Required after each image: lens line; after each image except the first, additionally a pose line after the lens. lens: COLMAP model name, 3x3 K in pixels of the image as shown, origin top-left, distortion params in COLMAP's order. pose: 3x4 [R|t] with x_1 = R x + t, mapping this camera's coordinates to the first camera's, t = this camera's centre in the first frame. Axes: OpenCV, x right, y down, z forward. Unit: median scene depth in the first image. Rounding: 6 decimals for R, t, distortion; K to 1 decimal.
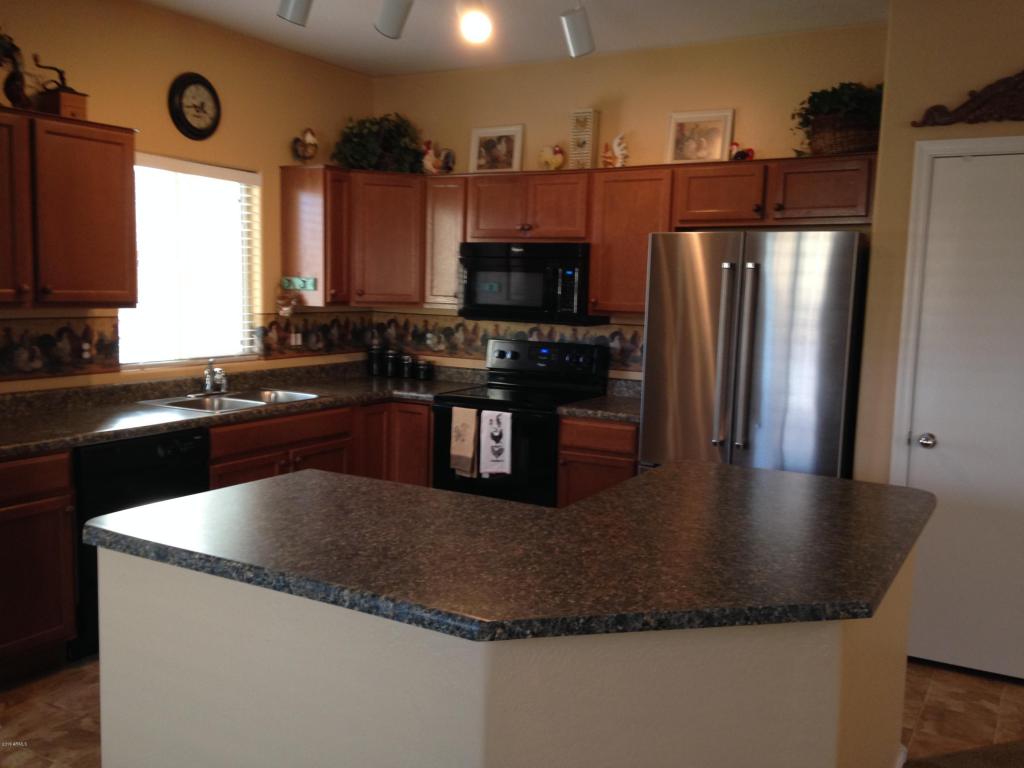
lens RADIAL K [[924.2, 0, 512.0], [0, 924.2, 384.0], [0, 0, 1]] dist [0.166237, -0.269746]
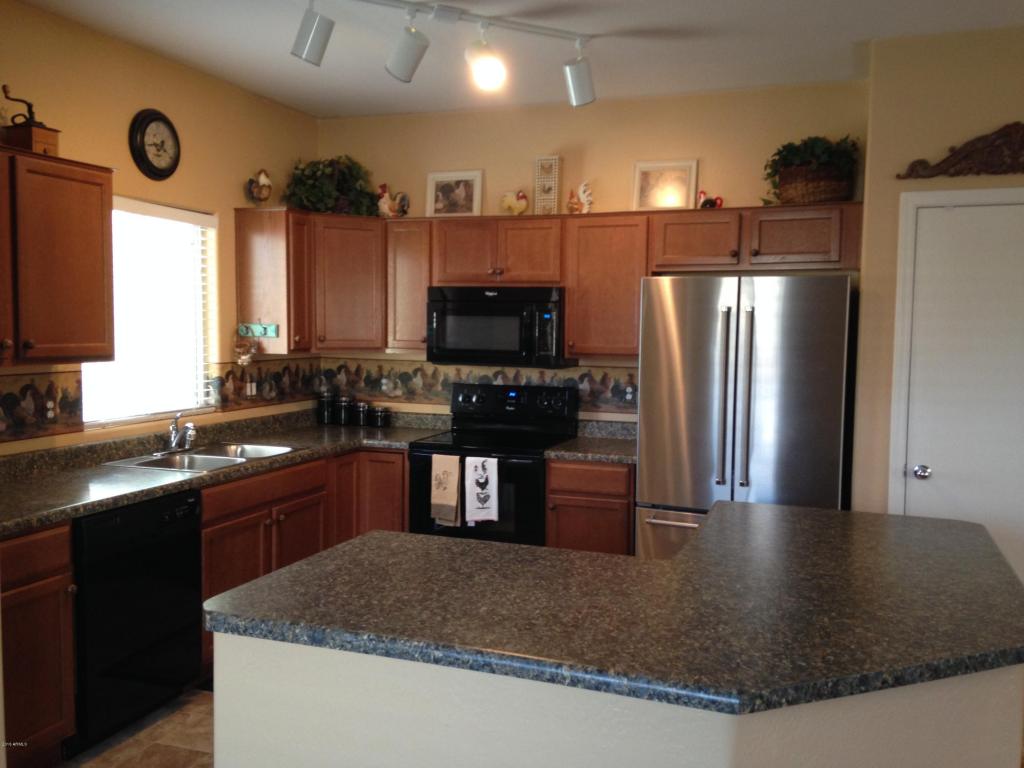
lens RADIAL K [[912.4, 0, 512.0], [0, 912.4, 384.0], [0, 0, 1]] dist [0.172386, -0.256435]
pose [[0.984206, -0.023789, 0.175423, -0.155741], [0.030784, 0.998831, -0.037260, -0.011378], [-0.174332, 0.042072, 0.983788, 0.036071]]
